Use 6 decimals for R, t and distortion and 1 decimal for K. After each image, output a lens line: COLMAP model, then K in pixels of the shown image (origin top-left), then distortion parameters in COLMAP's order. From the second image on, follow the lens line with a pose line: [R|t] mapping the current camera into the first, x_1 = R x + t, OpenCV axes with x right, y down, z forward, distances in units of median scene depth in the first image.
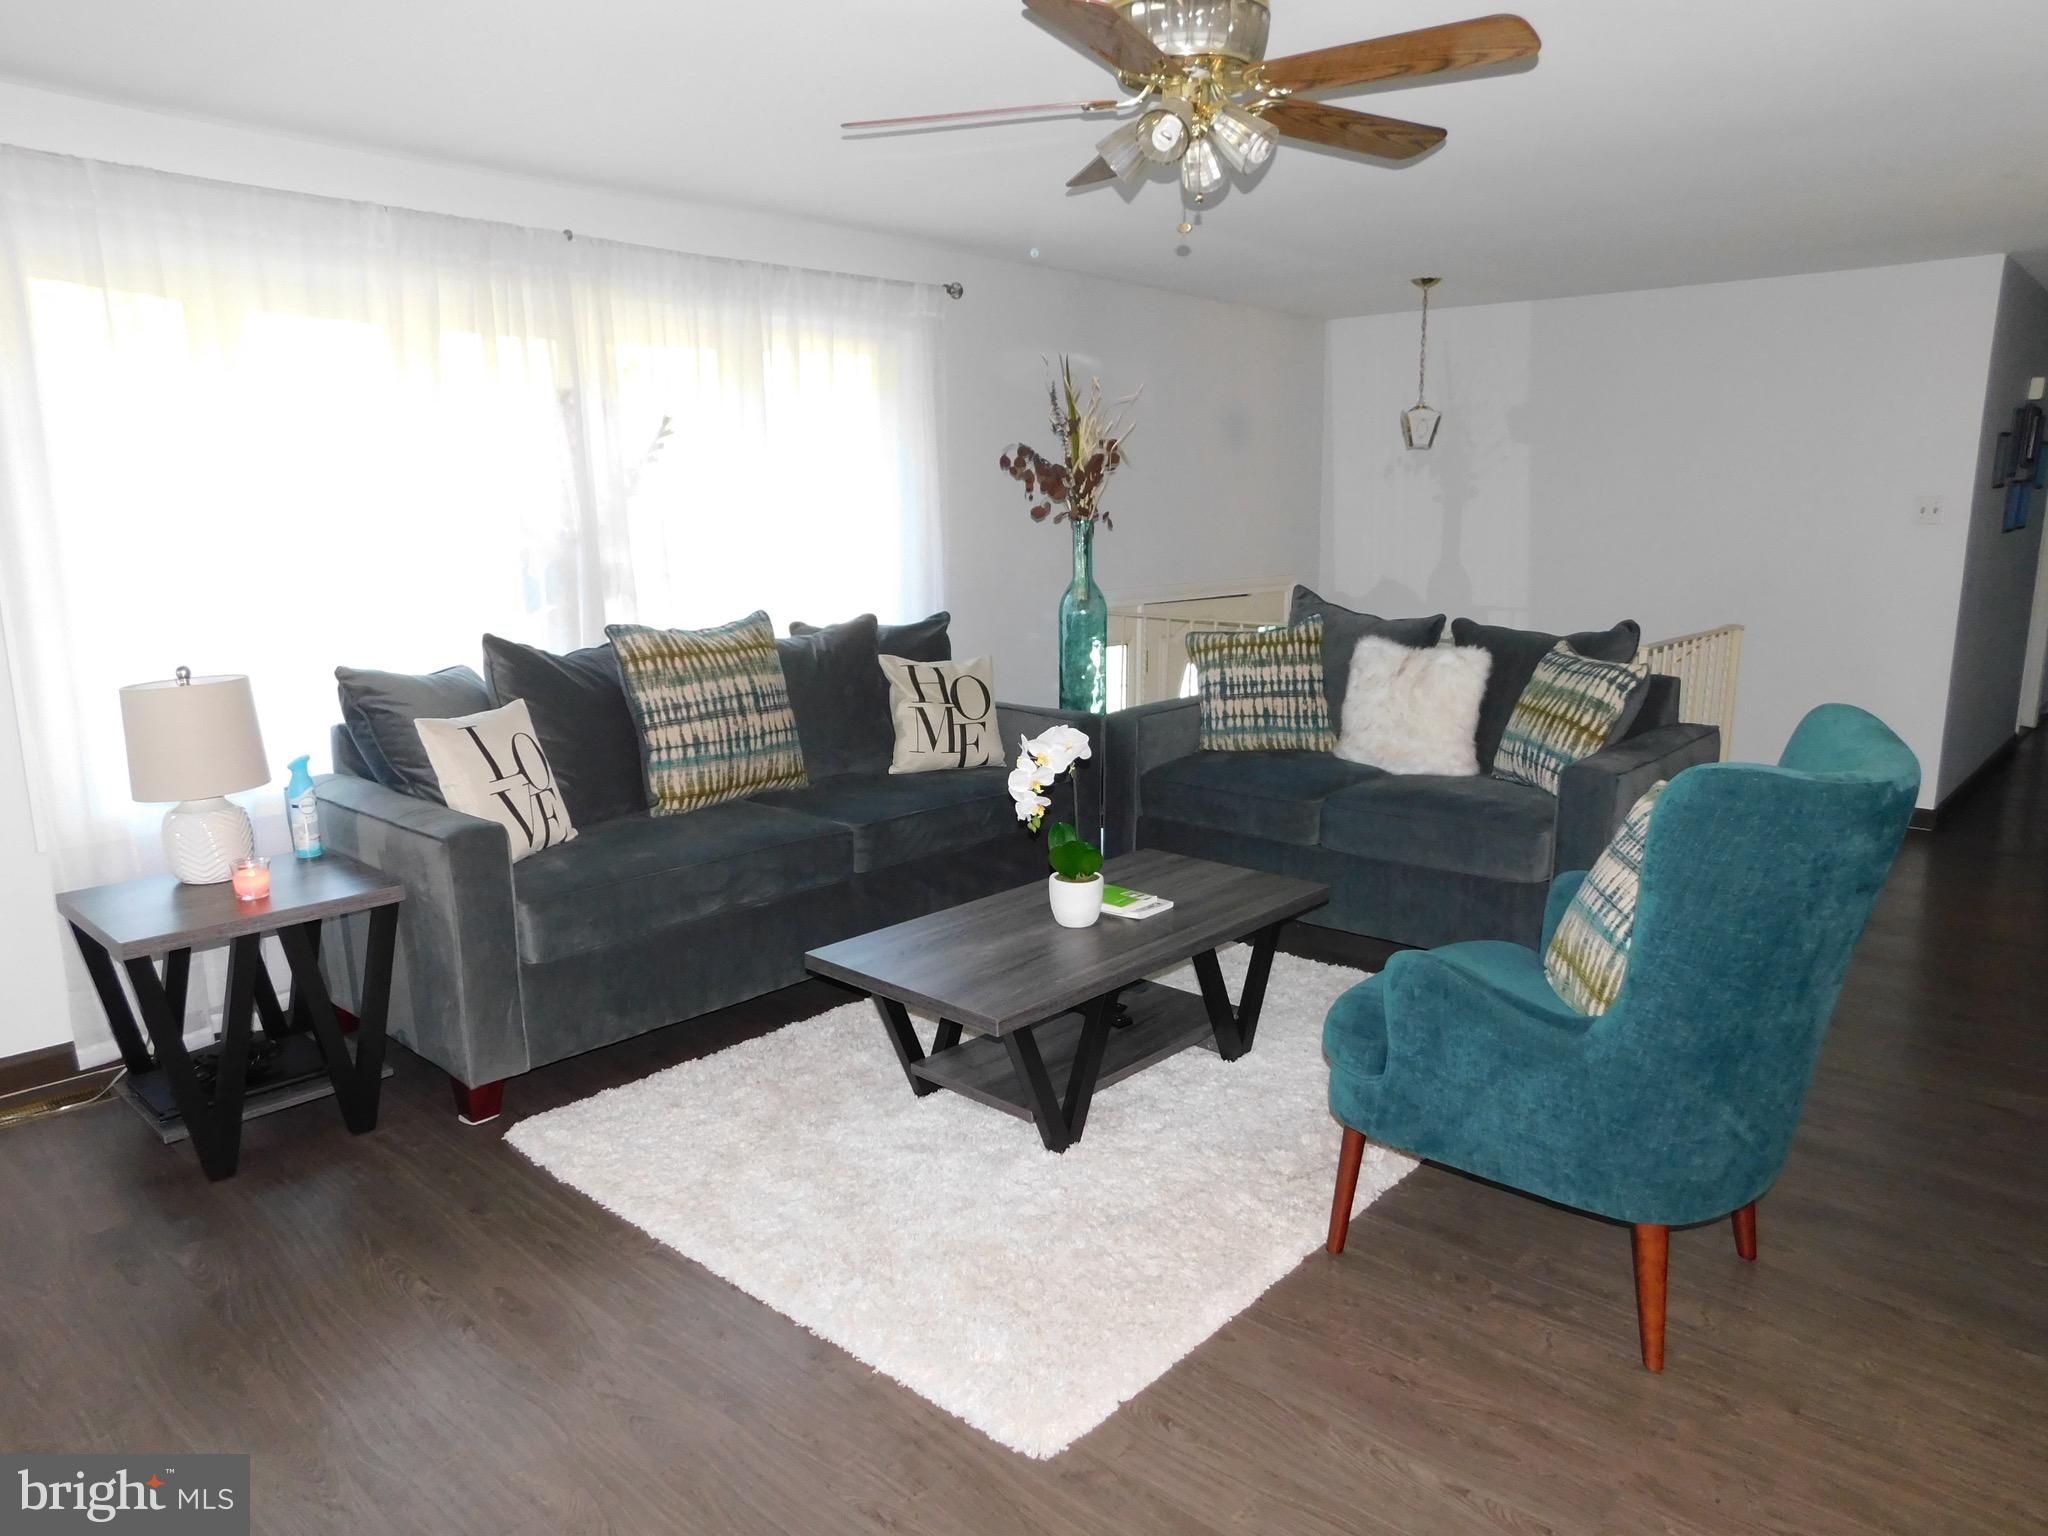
lens RADIAL K [[1353.5, 0, 1024.0], [0, 1353.5, 768.0], [0, 0, 1]] dist [-0.067408, 0.054884]
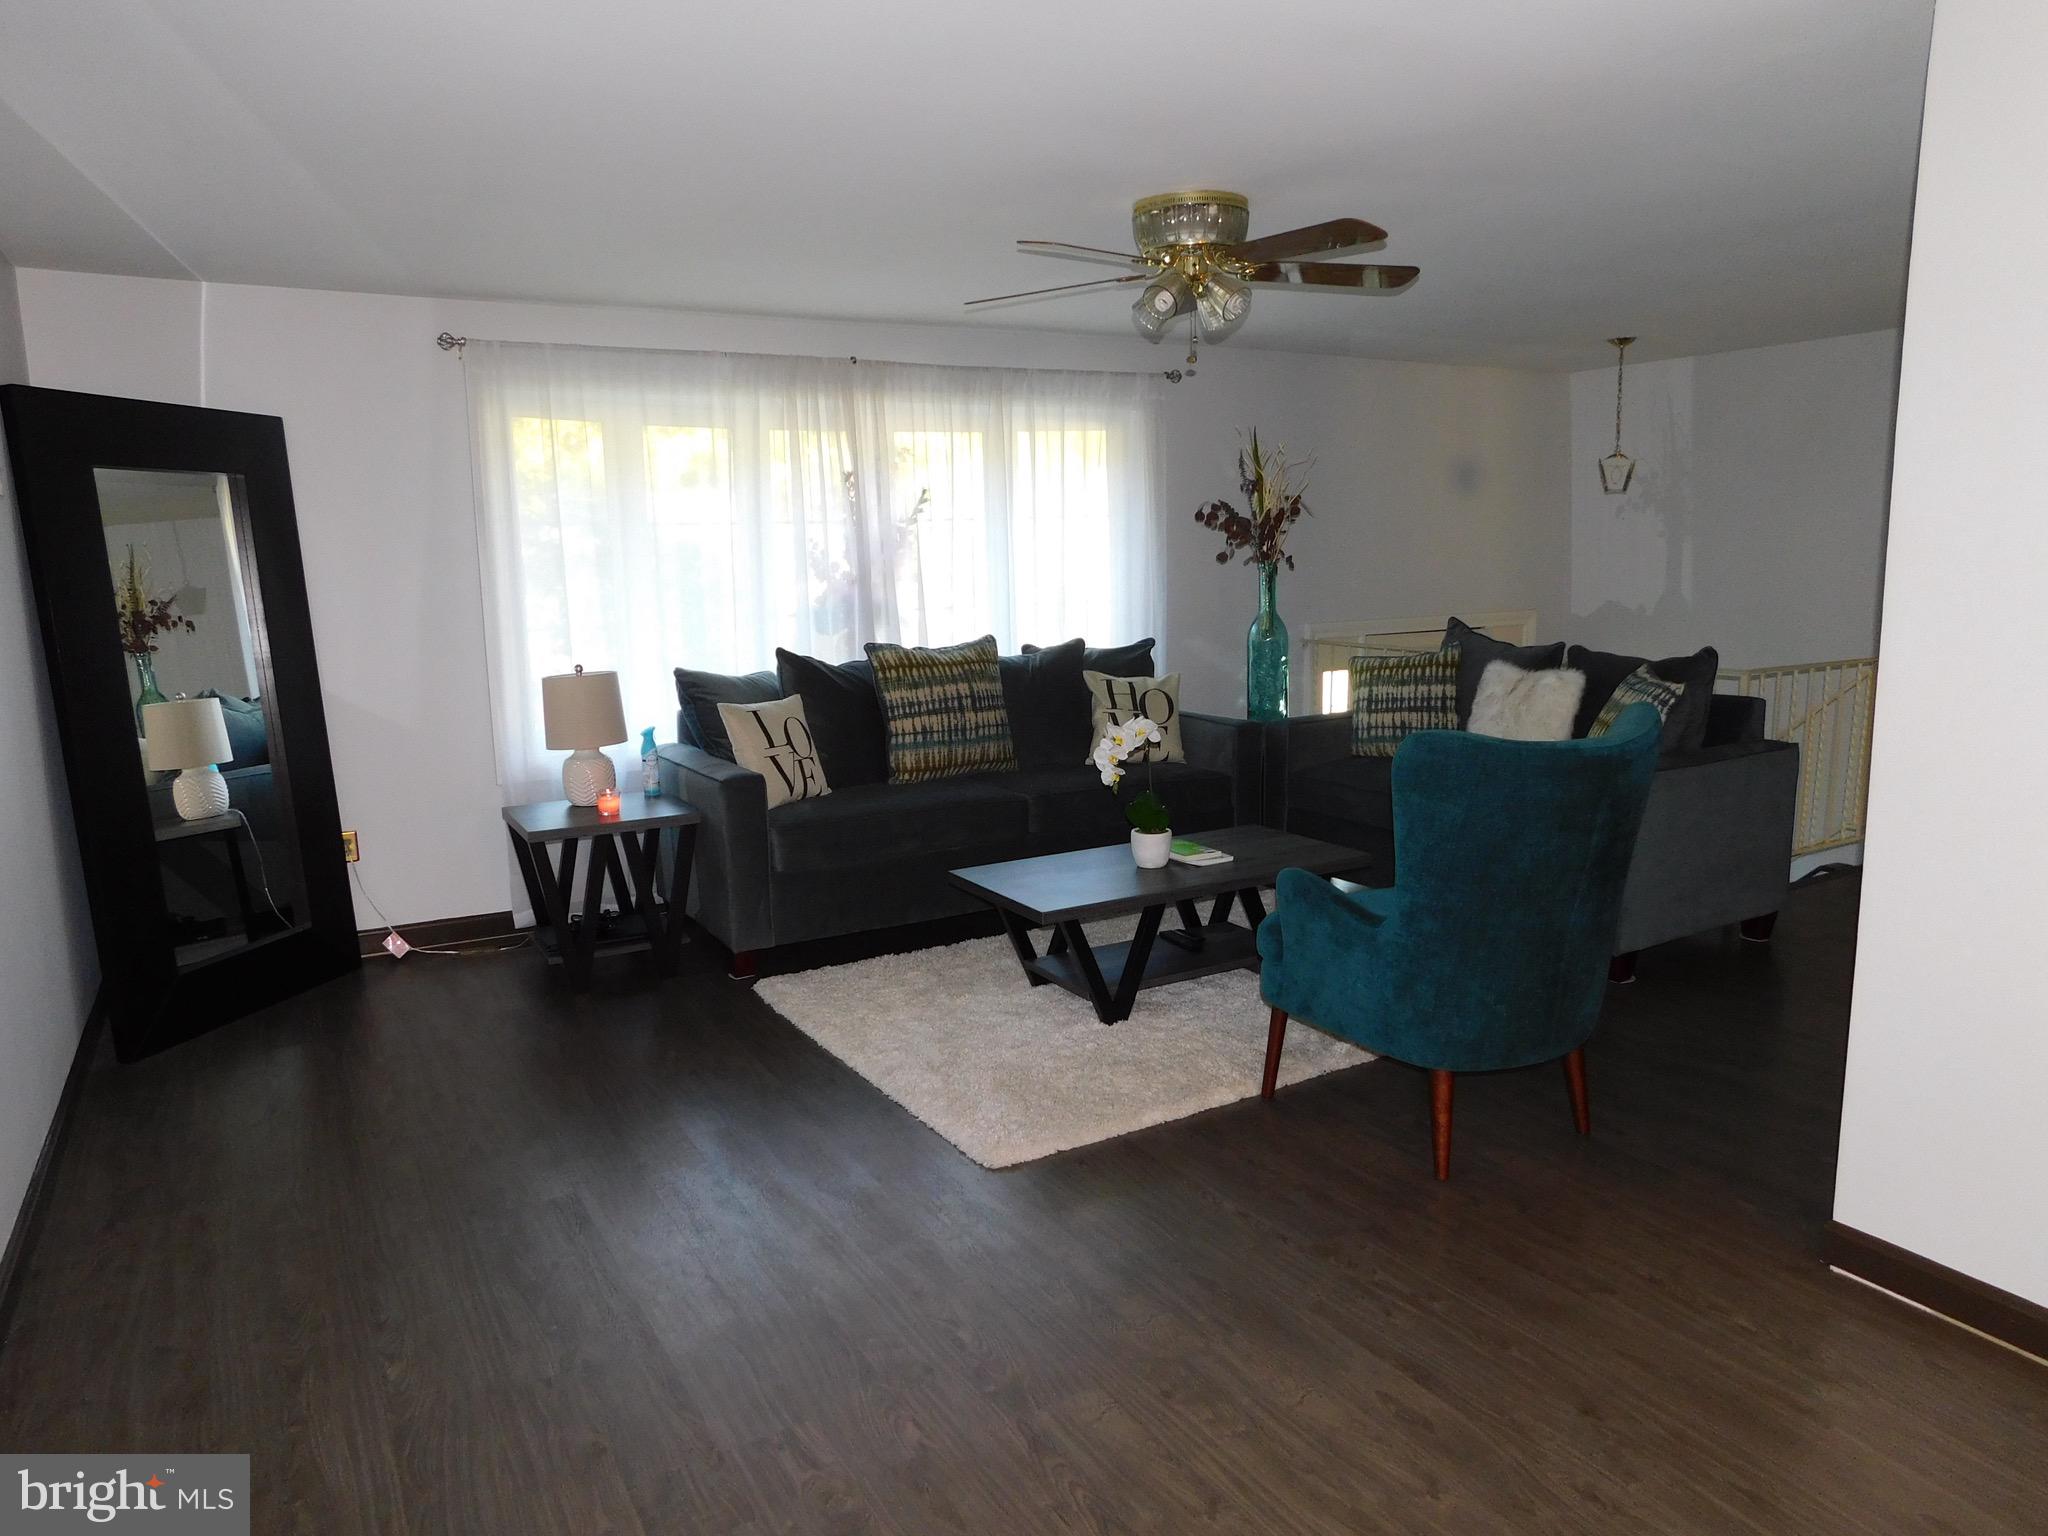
lens RADIAL K [[1353.5, 0, 1024.0], [0, 1353.5, 768.0], [0, 0, 1]] dist [-0.067408, 0.054884]
pose [[0.953630, 0.034143, -0.299040, 0.251601], [-0.042201, 0.998898, -0.020527, 0.040590], [0.298010, 0.032195, 0.954020, -0.252773]]
